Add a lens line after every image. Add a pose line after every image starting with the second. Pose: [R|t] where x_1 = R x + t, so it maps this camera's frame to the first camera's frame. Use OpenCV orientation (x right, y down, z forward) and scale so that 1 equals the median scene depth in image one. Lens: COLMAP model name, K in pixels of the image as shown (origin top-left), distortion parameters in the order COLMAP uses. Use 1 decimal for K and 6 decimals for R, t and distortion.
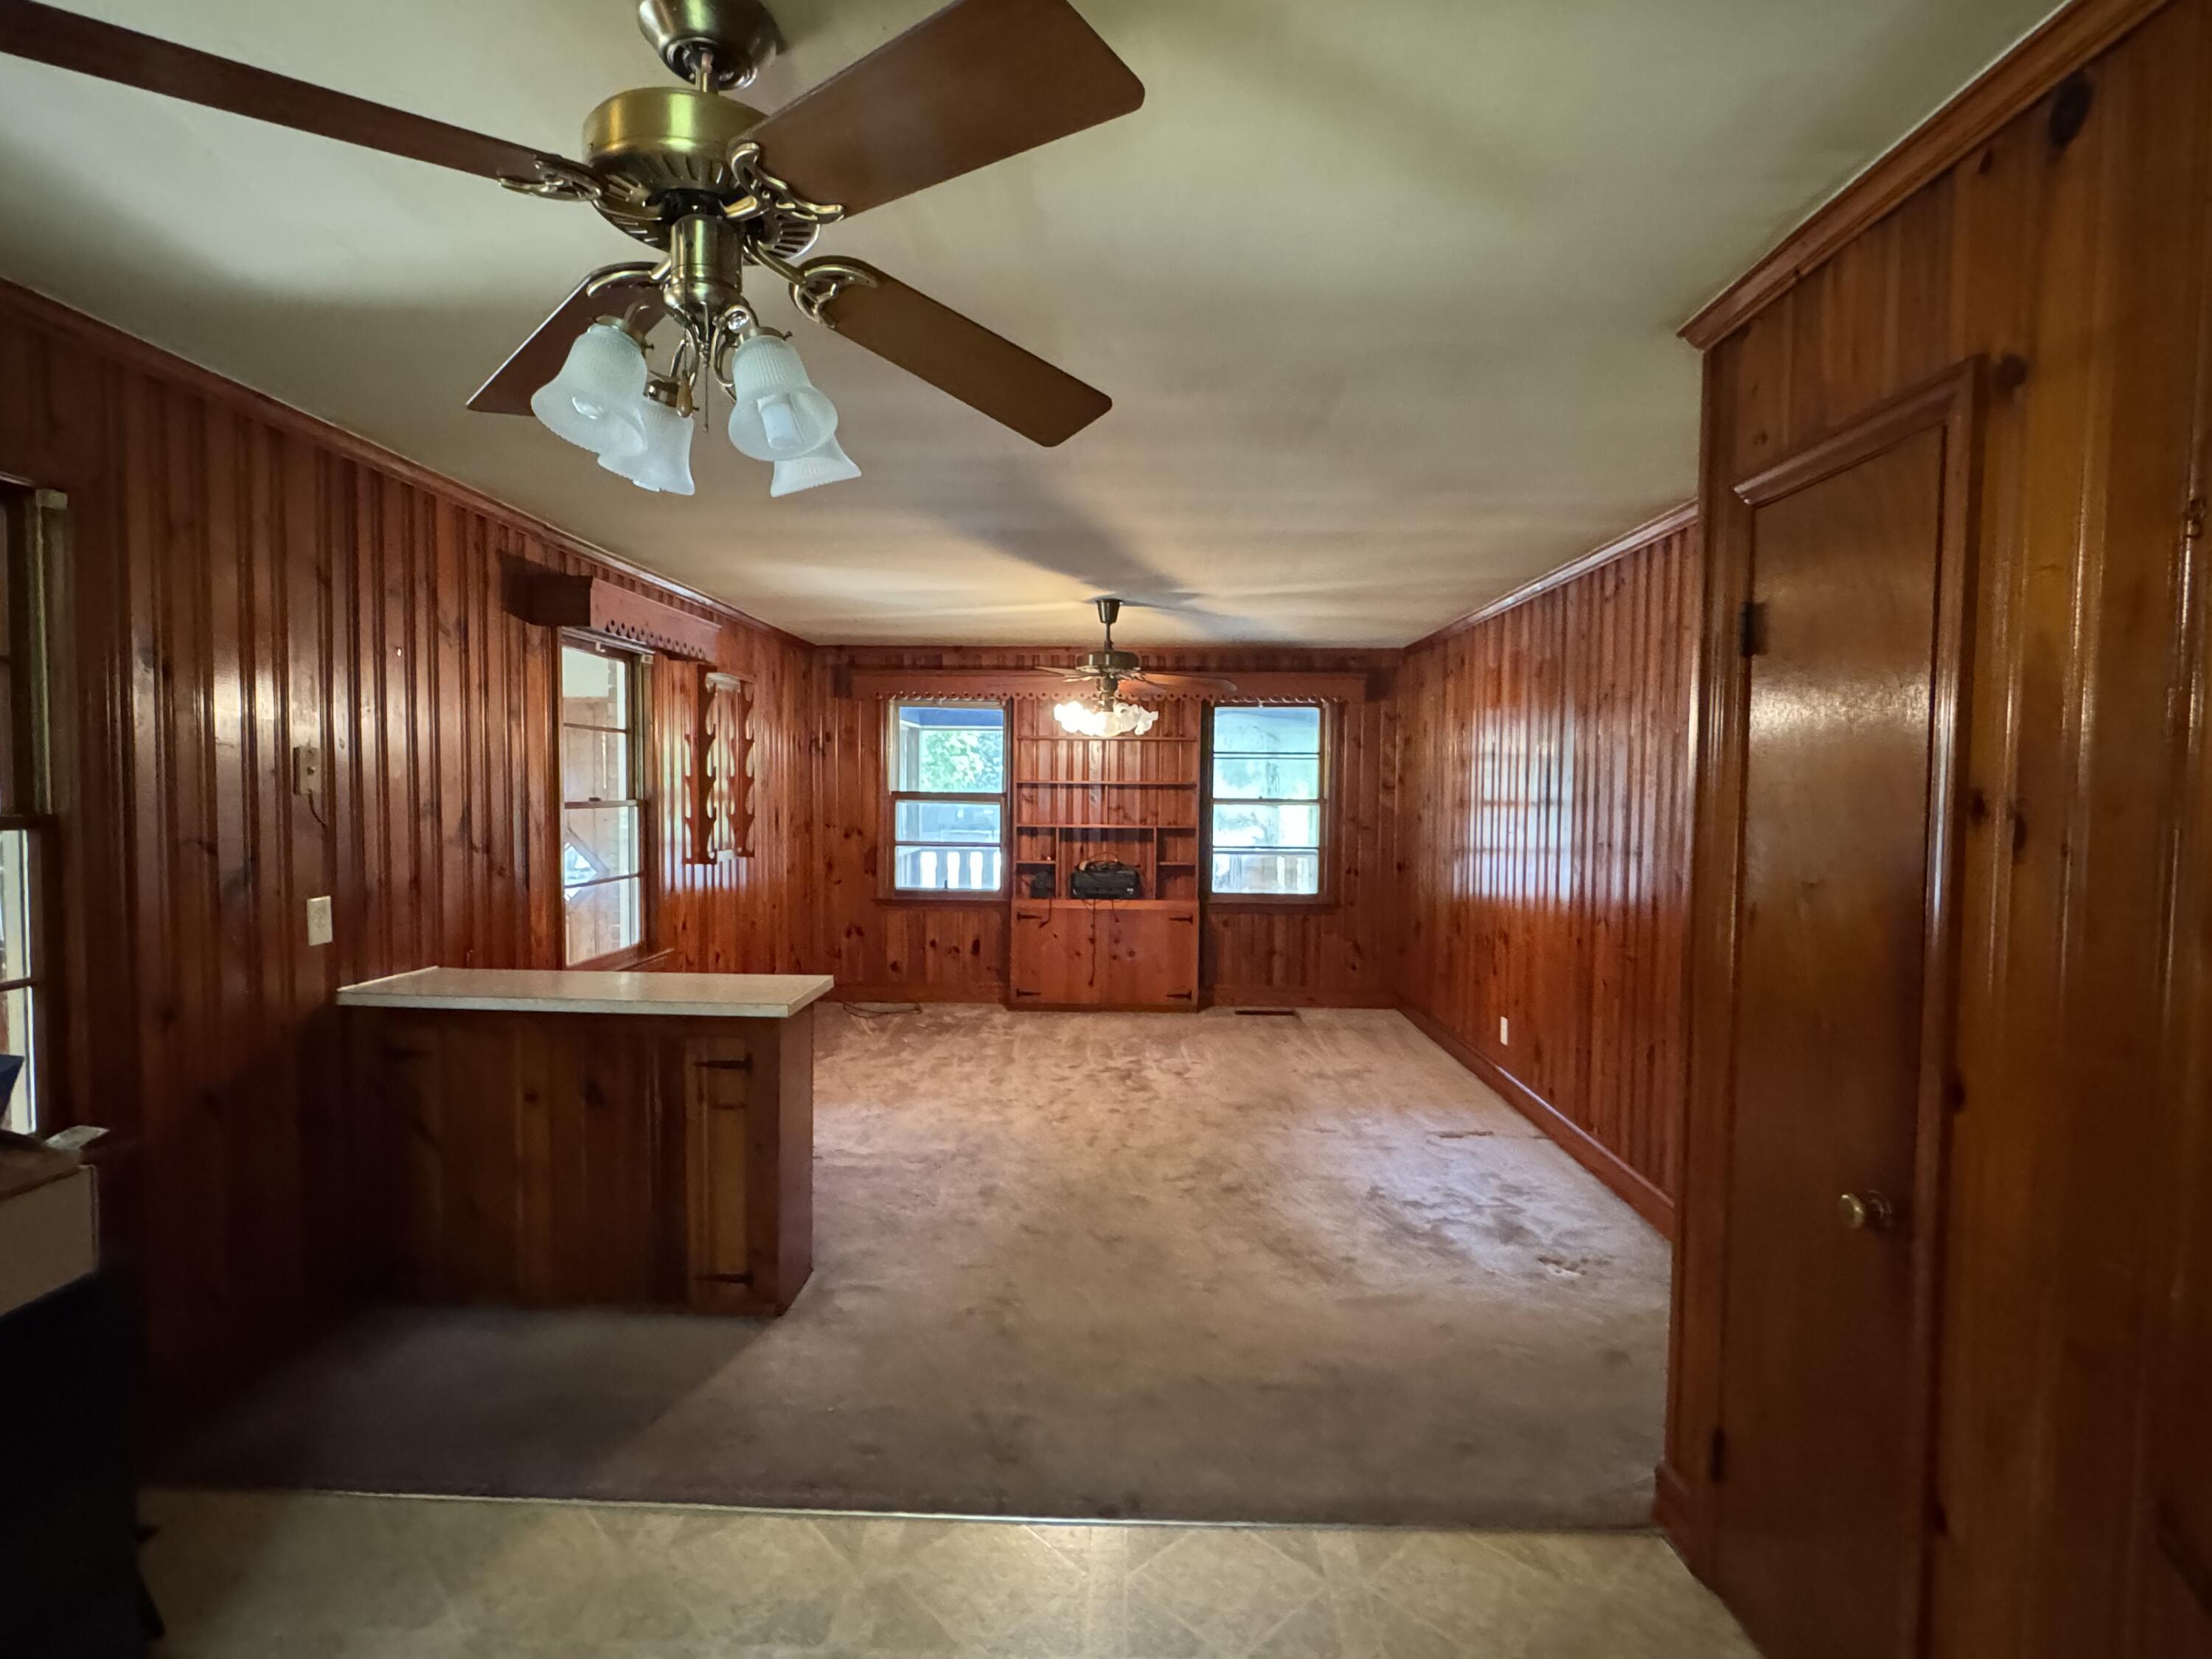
lens RADIAL K [[1094.2, 0, 1105.6], [0, 1094.2, 833.2], [0, 0, 1]] dist [-0.003285, 0.001246]
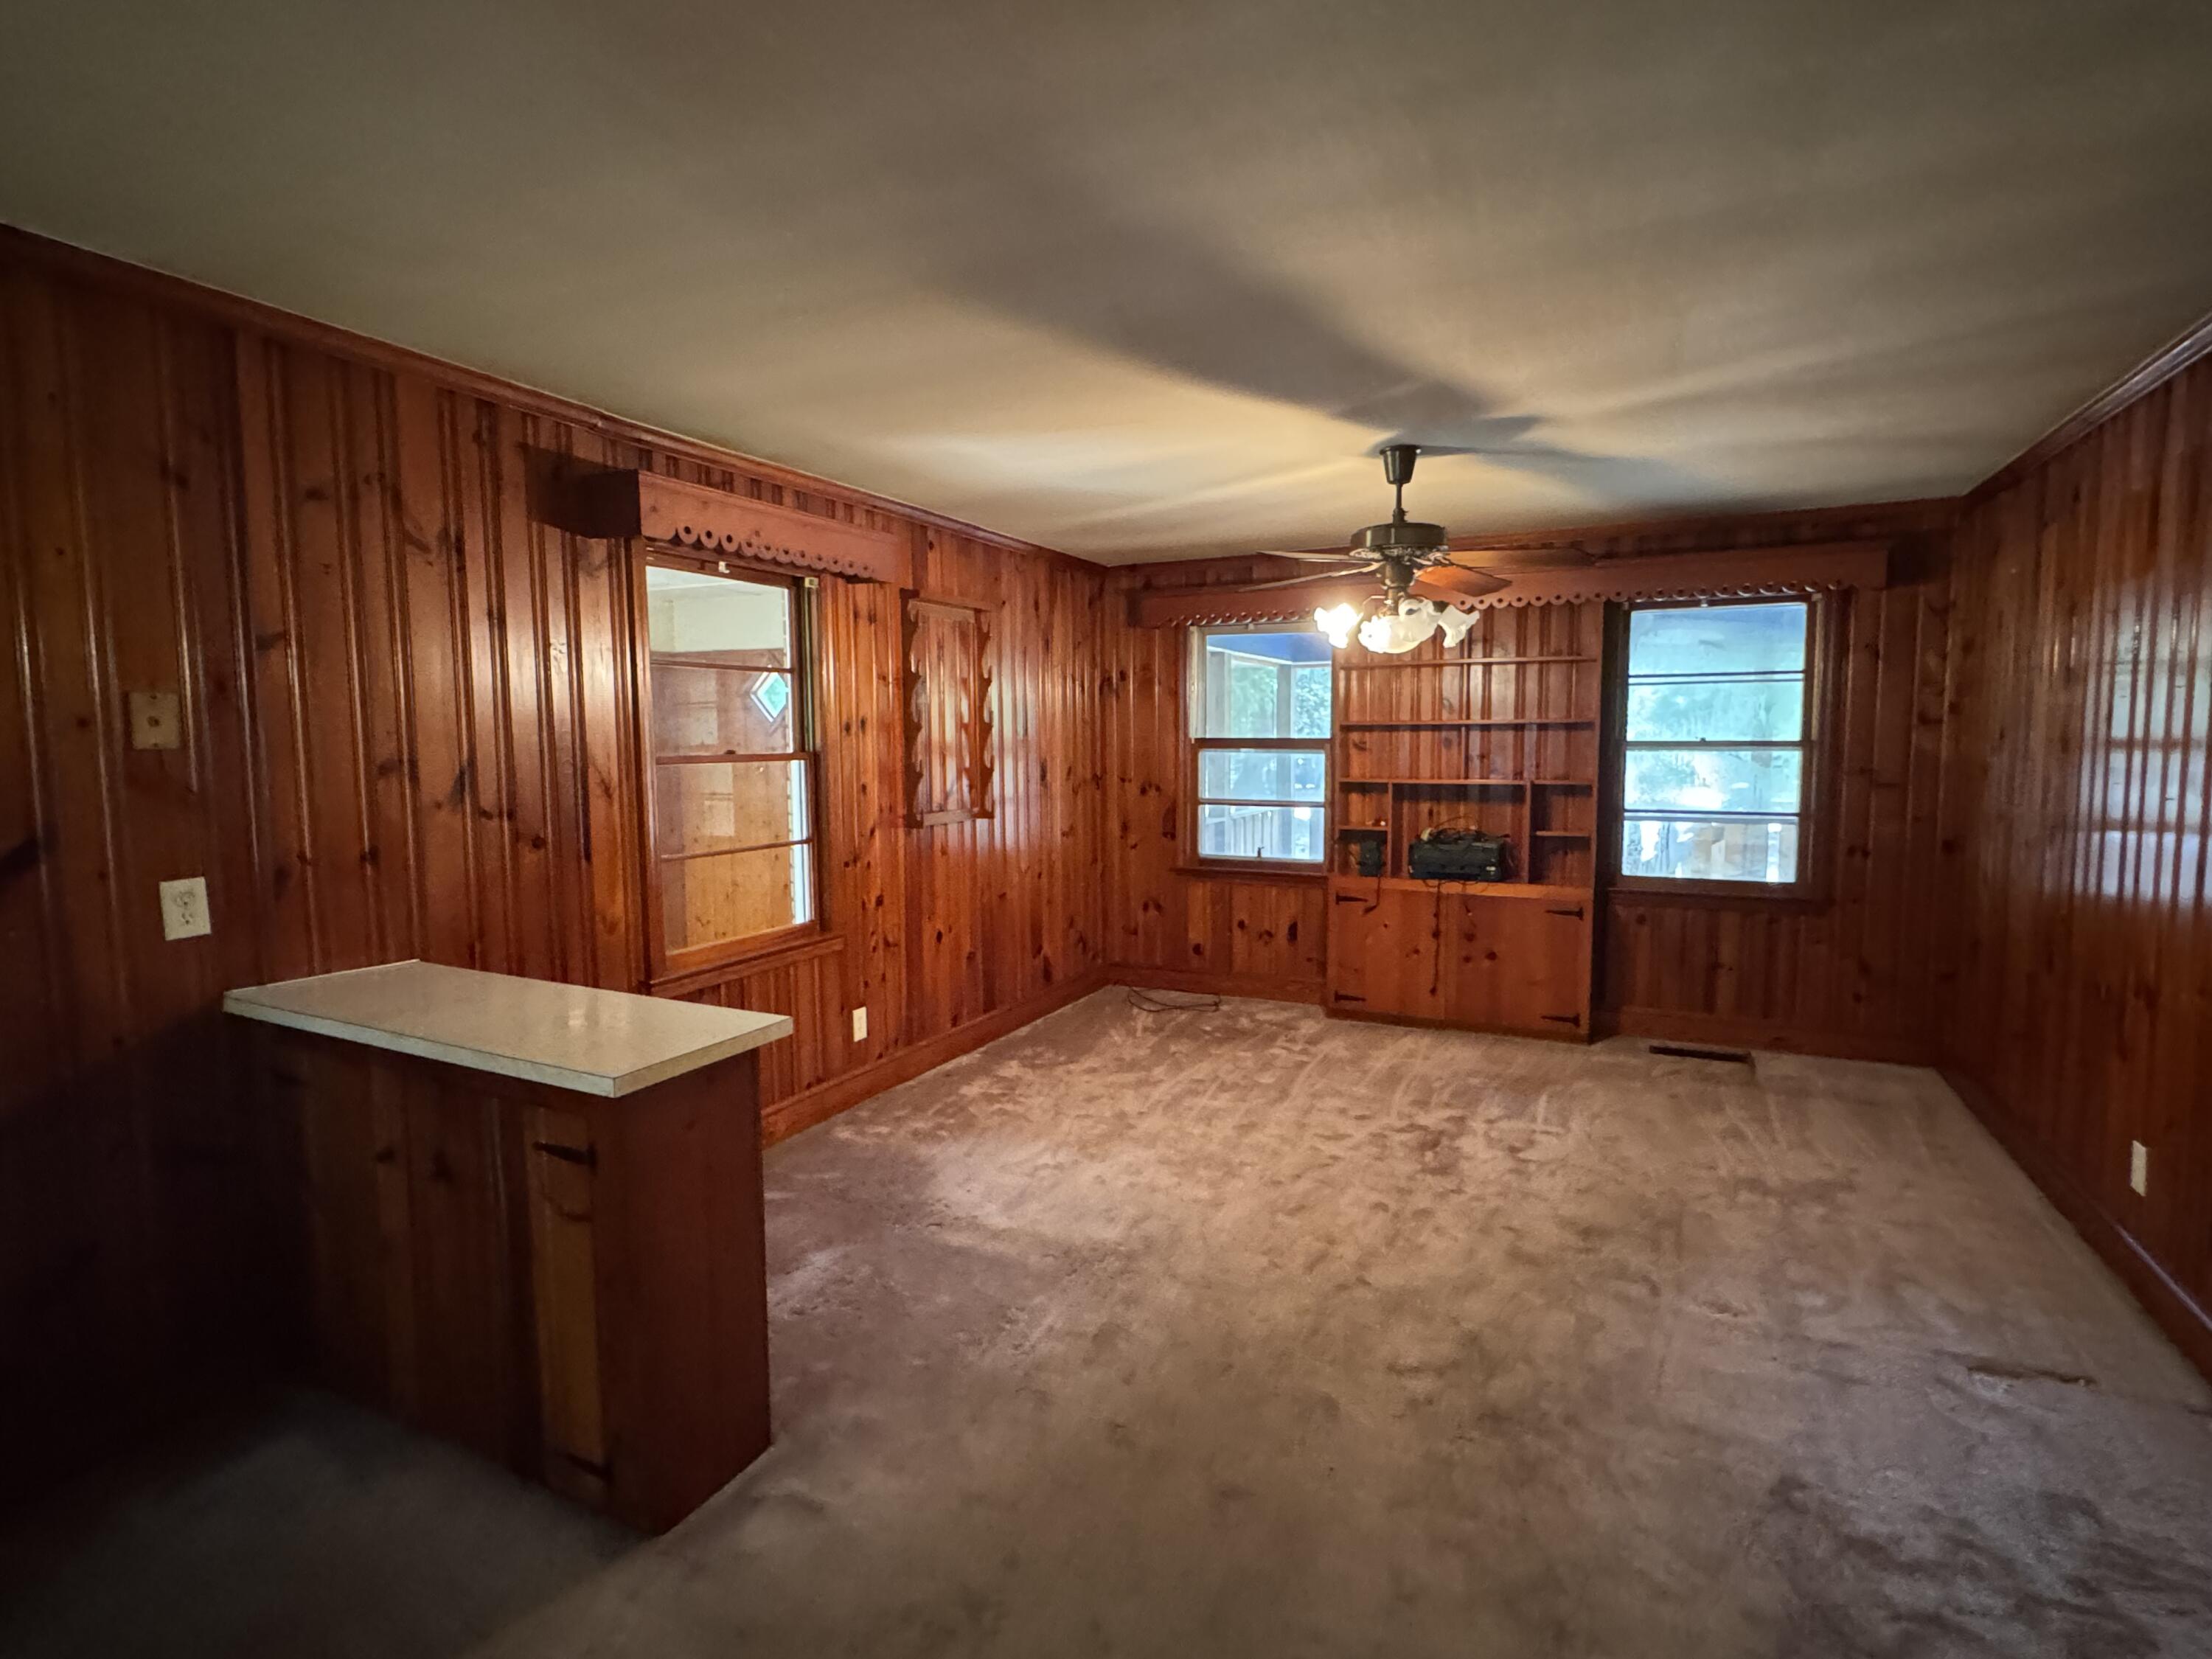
lens RADIAL K [[1094.2, 0, 1103.1], [0, 1094.2, 825.2], [0, 0, 1]] dist [-0.003285, 0.001246]
pose [[0.907637, 0.019161, -0.419319, 0.118755], [-0.002477, 0.999185, 0.040297, -0.007876], [0.419749, -0.035537, 0.906944, 0.292195]]
